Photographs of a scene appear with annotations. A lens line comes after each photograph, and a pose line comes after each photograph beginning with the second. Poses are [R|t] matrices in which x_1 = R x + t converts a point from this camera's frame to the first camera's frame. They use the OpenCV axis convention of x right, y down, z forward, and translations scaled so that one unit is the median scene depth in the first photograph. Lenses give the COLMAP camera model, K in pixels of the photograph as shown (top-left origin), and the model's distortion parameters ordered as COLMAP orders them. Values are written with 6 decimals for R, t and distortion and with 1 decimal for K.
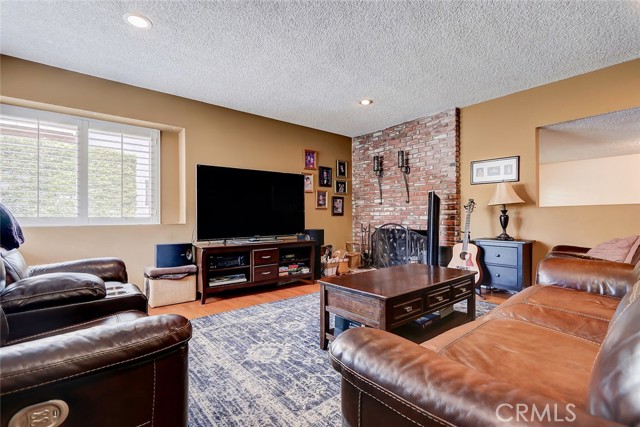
lens RADIAL K [[296.8, 0, 305.1], [0, 296.8, 219.4], [0, 0, 1]] dist [0.009536, -0.003425]
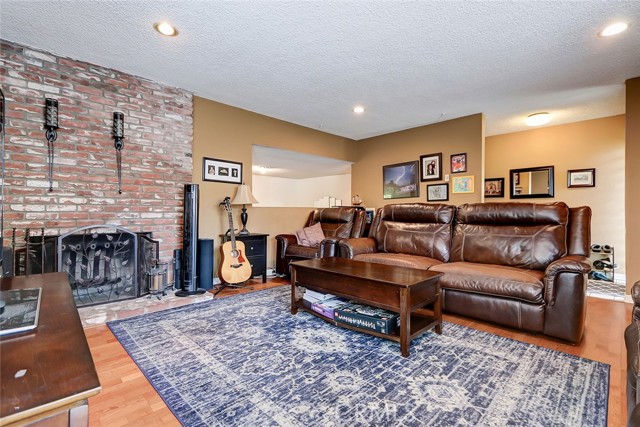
lens RADIAL K [[296.8, 0, 332.0], [0, 296.8, 215.4], [0, 0, 1]] dist [0.009536, -0.003425]
pose [[-0.136681, -0.006469, 0.990594, -0.459966], [0.002009, 0.999975, 0.006808, -0.011390], [-0.990613, 0.002920, -0.136664, 0.742915]]
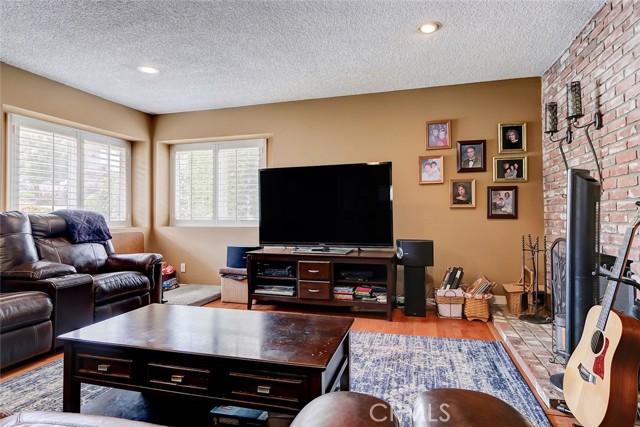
lens RADIAL K [[341.2, 0, 322.4], [0, 341.2, 210.1], [0, 0, 1]] dist [-0.001888, 0.000979]
pose [[0.588965, -0.007215, -0.808126, 0.617537], [-0.001898, 0.999945, -0.010311, -0.030992], [0.808156, 0.007607, 0.588919, 0.442515]]
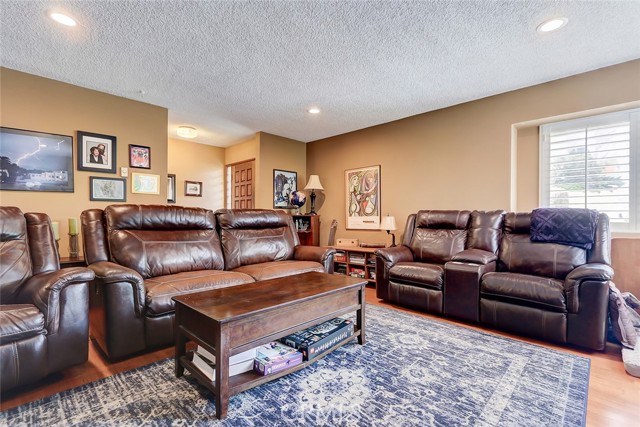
lens RADIAL K [[296.8, 0, 314.2], [0, 296.8, 218.3], [0, 0, 1]] dist [0.009536, -0.003425]
pose [[-0.991671, -0.000606, -0.128794, 0.205102], [-0.001715, 0.999962, 0.008496, -0.018107], [0.128784, 0.008646, -0.991635, 1.120897]]
